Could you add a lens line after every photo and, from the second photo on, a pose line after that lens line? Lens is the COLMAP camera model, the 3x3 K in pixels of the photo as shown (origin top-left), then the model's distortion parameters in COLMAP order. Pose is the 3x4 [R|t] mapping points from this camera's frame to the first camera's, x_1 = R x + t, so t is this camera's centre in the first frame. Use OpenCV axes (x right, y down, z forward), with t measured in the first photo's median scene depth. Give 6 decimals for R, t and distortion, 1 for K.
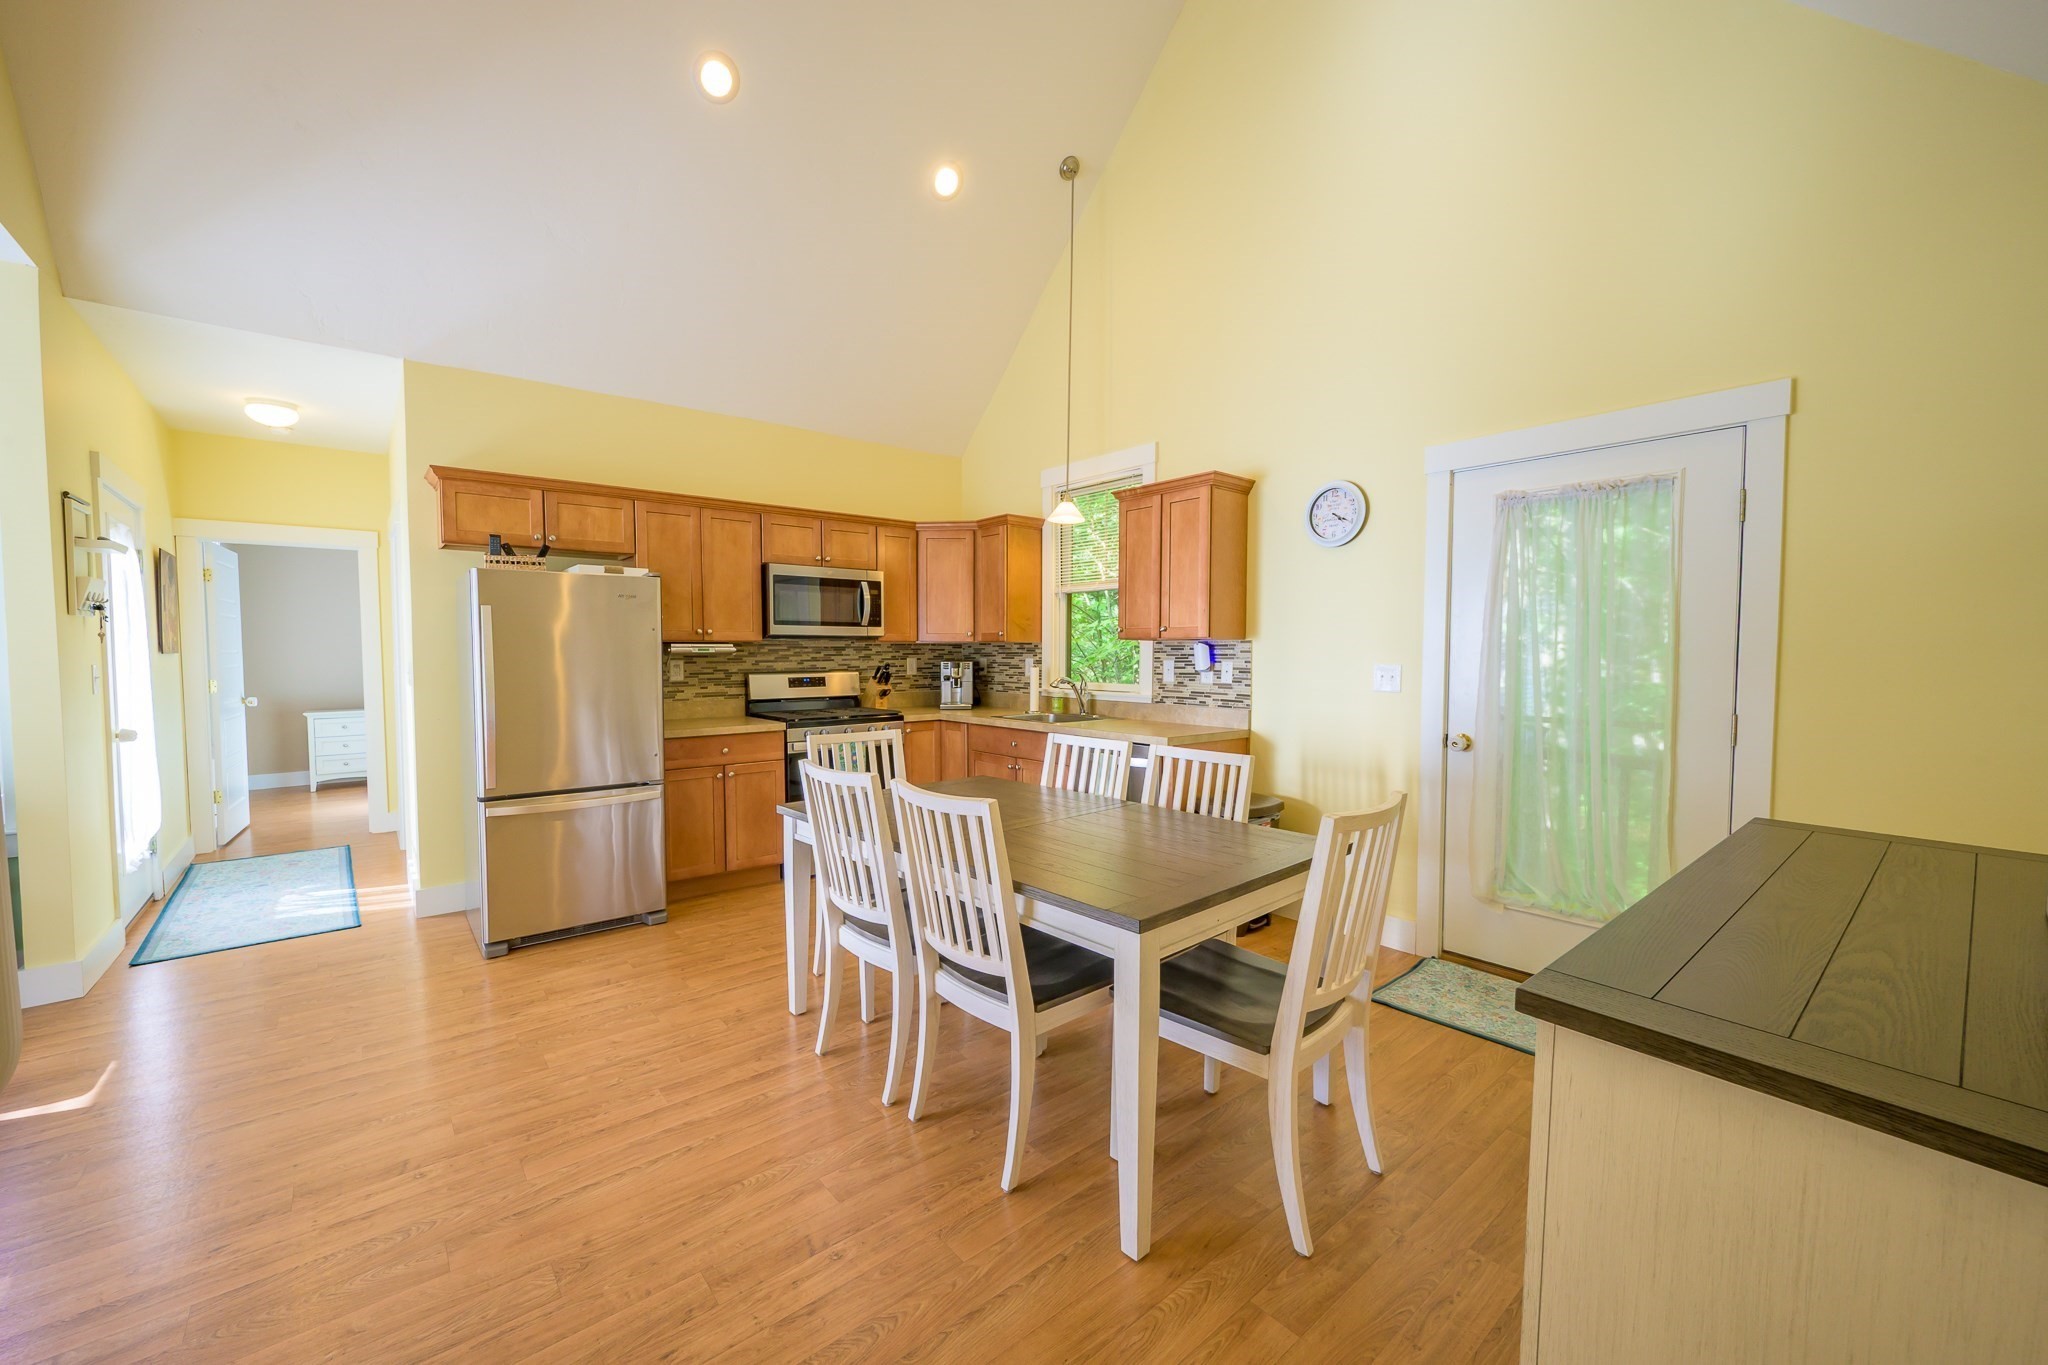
lens RADIAL K [[800.7, 0, 1021.0], [0, 800.7, 684.6], [0, 0, 1]] dist [0.000154, 0.000143]
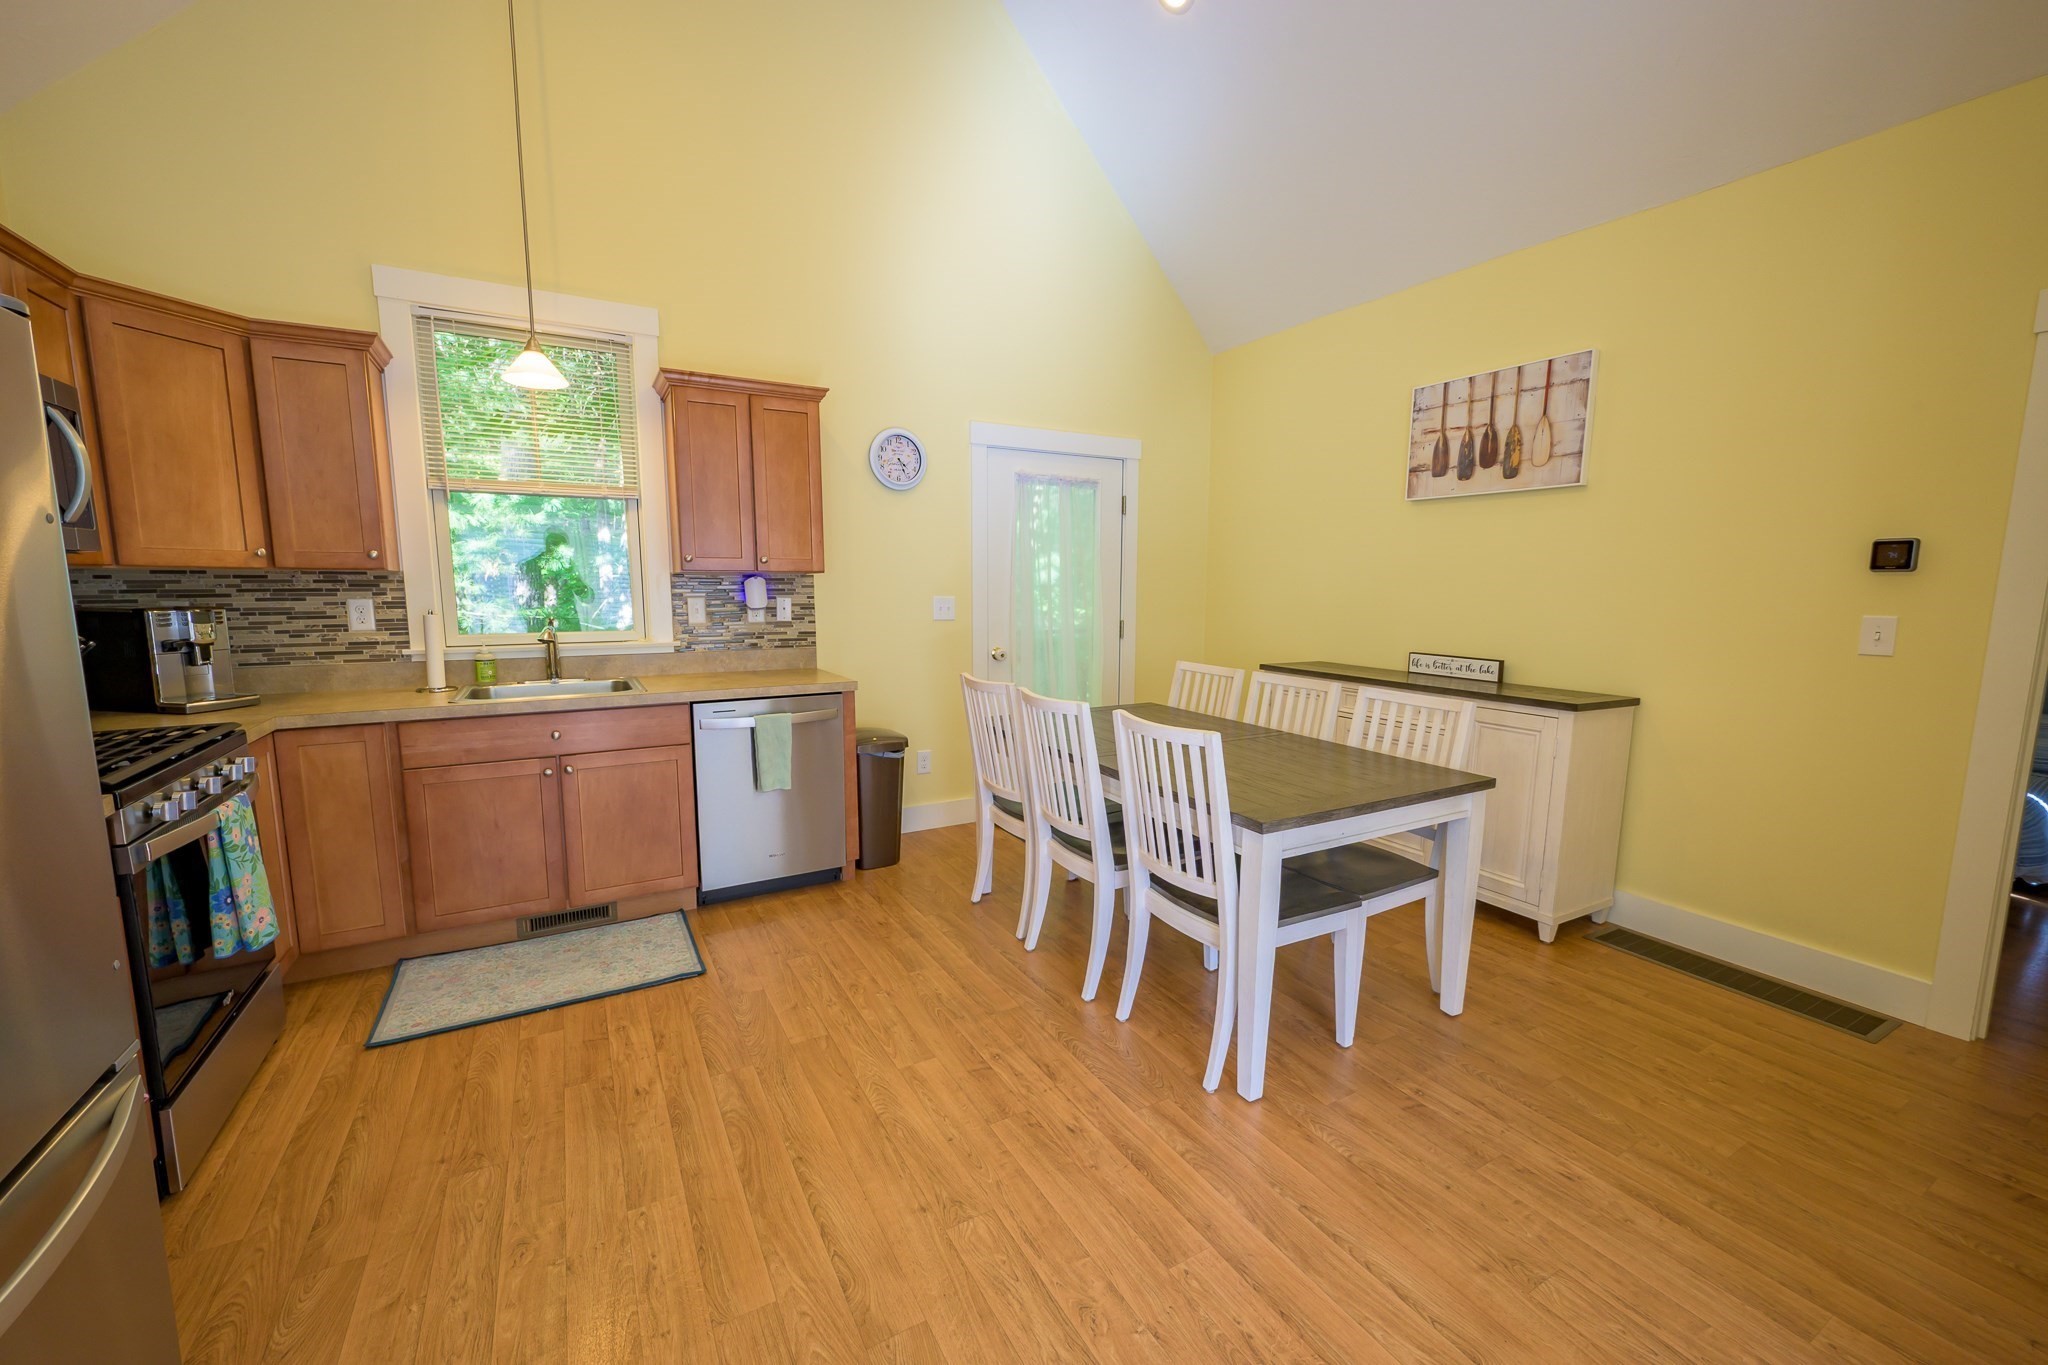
lens RADIAL K [[801.2, 0, 1021.9], [0, 801.2, 683.8], [0, 0, 1]] dist [0.000942, -0.000116]
pose [[0.174567, -0.124892, 0.976693, -0.842939], [0.038297, 0.992034, 0.120009, -0.042299], [-0.983900, 0.016455, 0.177959, 0.794494]]
